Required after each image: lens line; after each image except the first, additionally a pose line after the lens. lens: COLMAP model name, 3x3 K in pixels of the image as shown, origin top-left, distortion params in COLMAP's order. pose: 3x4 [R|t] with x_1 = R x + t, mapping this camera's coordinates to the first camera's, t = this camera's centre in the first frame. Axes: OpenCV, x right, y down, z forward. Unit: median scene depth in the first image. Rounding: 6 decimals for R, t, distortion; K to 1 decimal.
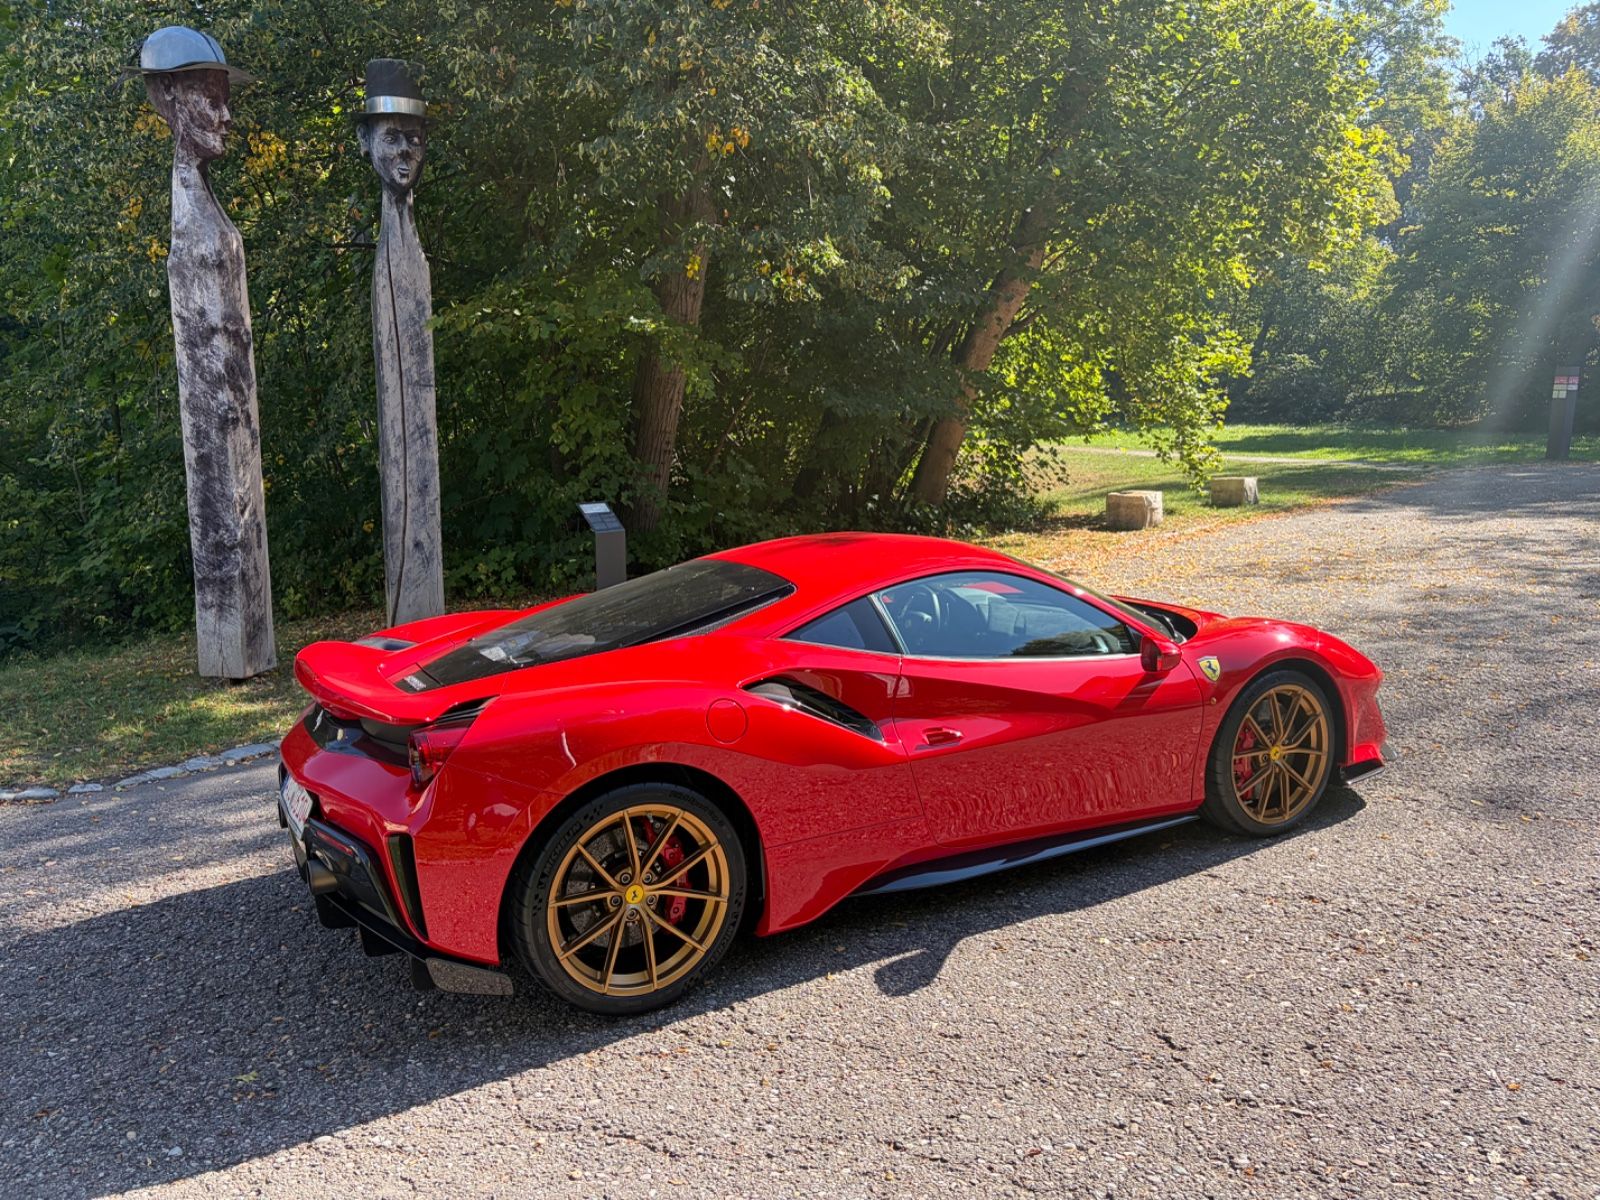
lens RADIAL K [[1220.0, 0, 803.6], [0, 1220.0, 600.0], [0, 0, 1]] dist [0.032715, -0.004566]
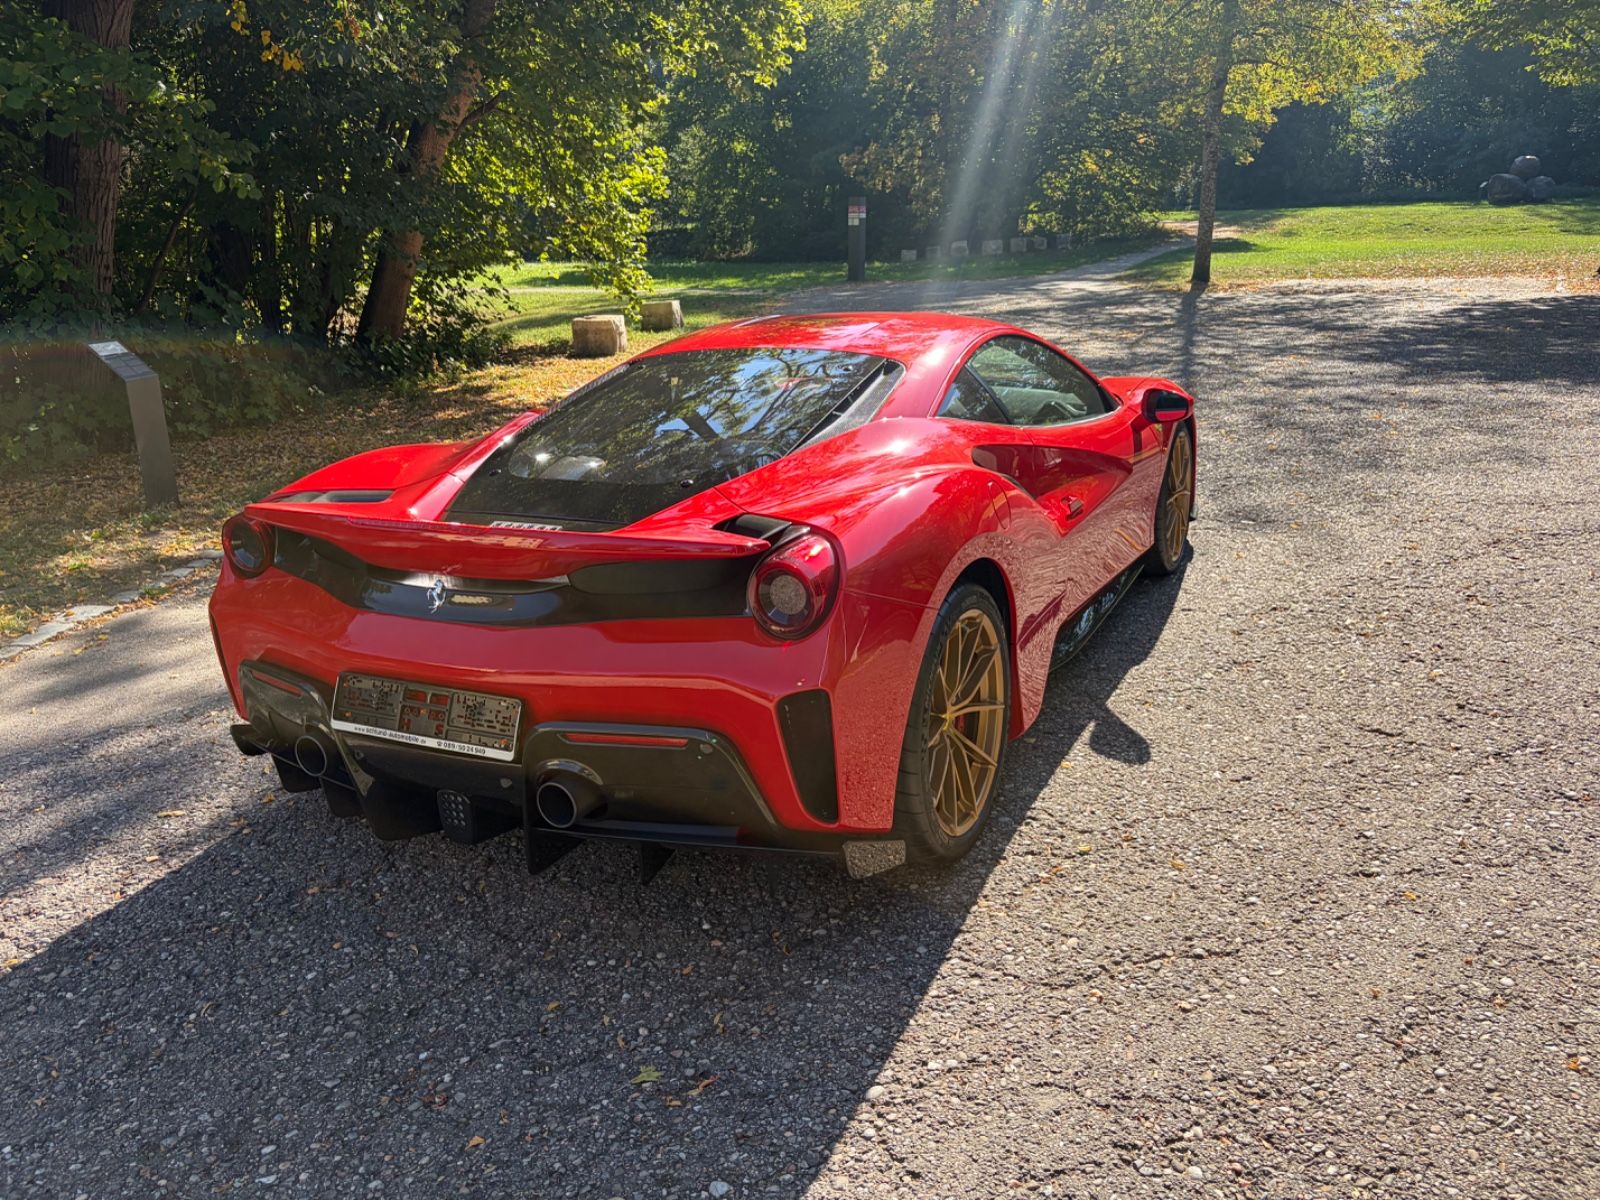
lens RADIAL K [[1220.0, 0, 803.6], [0, 1220.0, 600.0], [0, 0, 1]] dist [0.032715, -0.004566]
pose [[0.826557, -0.173650, 0.535396, -0.293717], [0.109141, 0.982612, 0.150206, 0.009655], [-0.552170, -0.065720, 0.831137, 0.160201]]
